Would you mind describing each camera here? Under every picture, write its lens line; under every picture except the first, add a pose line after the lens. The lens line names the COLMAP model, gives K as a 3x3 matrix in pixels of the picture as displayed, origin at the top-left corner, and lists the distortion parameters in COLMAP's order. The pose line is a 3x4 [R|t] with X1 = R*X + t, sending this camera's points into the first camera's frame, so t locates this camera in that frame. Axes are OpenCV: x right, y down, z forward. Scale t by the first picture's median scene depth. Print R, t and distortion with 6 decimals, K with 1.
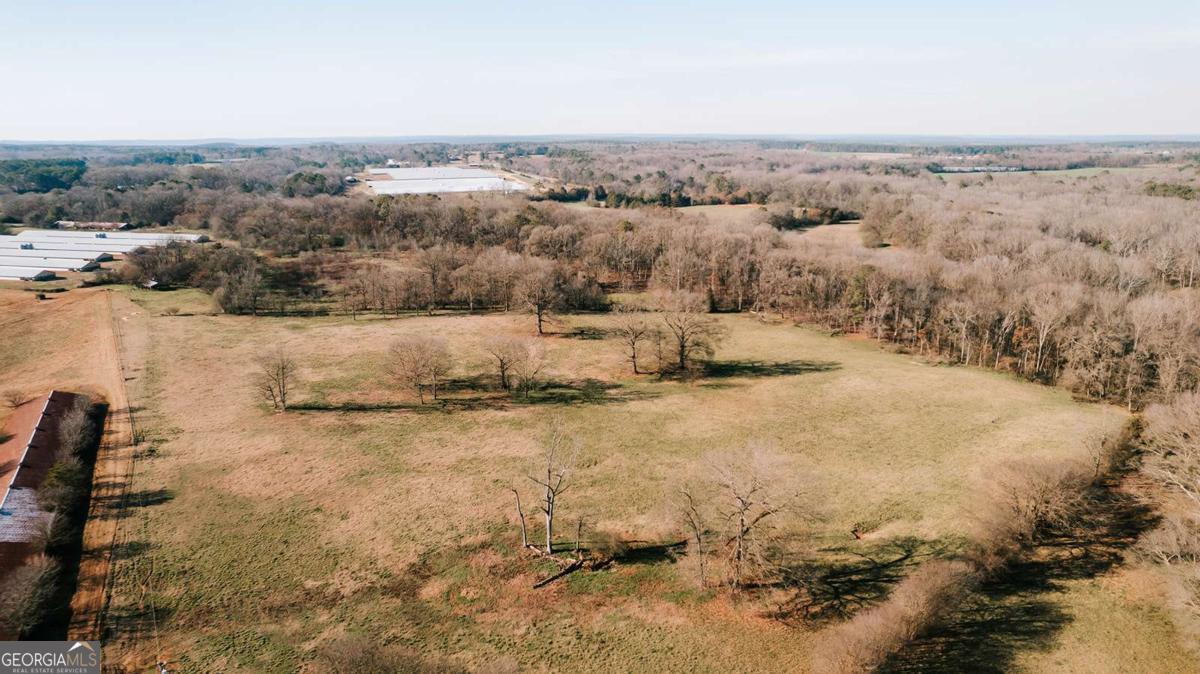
lens RADIAL K [[764.4, 0, 602.5], [0, 764.4, 342.0], [0, 0, 1]] dist [-0.075839, 0.061095]
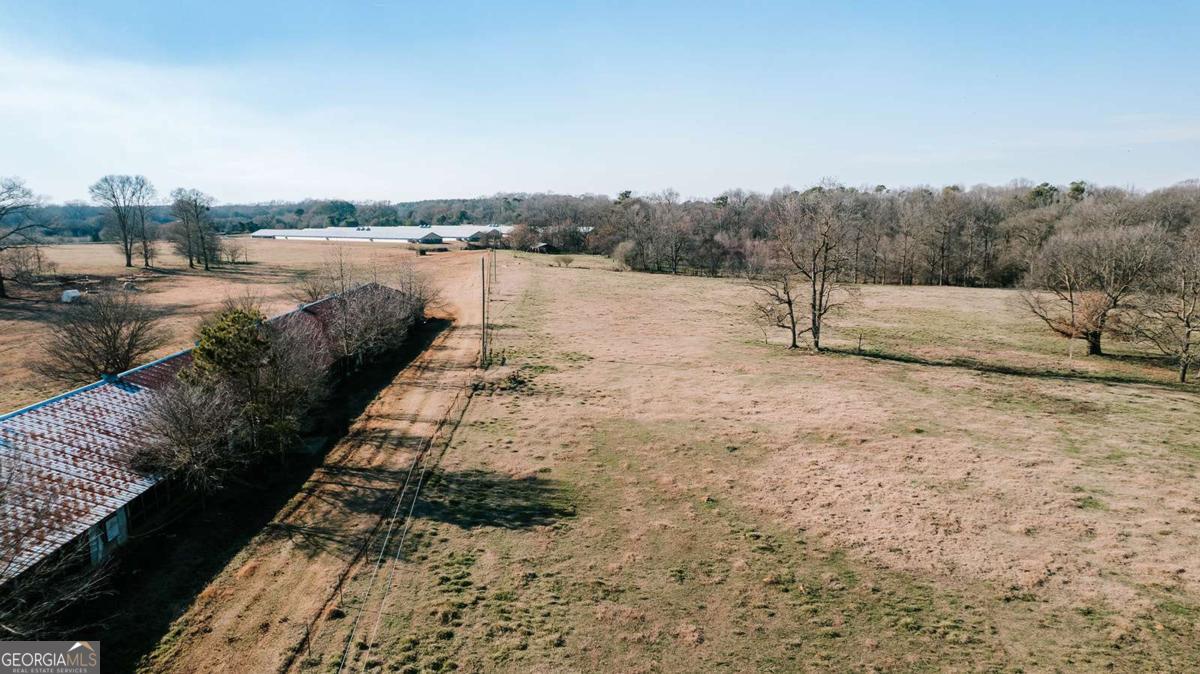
lens RADIAL K [[764.4, 0, 602.5], [0, 764.4, 342.0], [0, 0, 1]] dist [-0.075839, 0.061095]
pose [[0.899366, 0.079953, -0.429823, -0.412348], [-0.122975, 0.989705, -0.073215, 0.151558], [0.419544, 0.118704, 0.899940, 0.690566]]
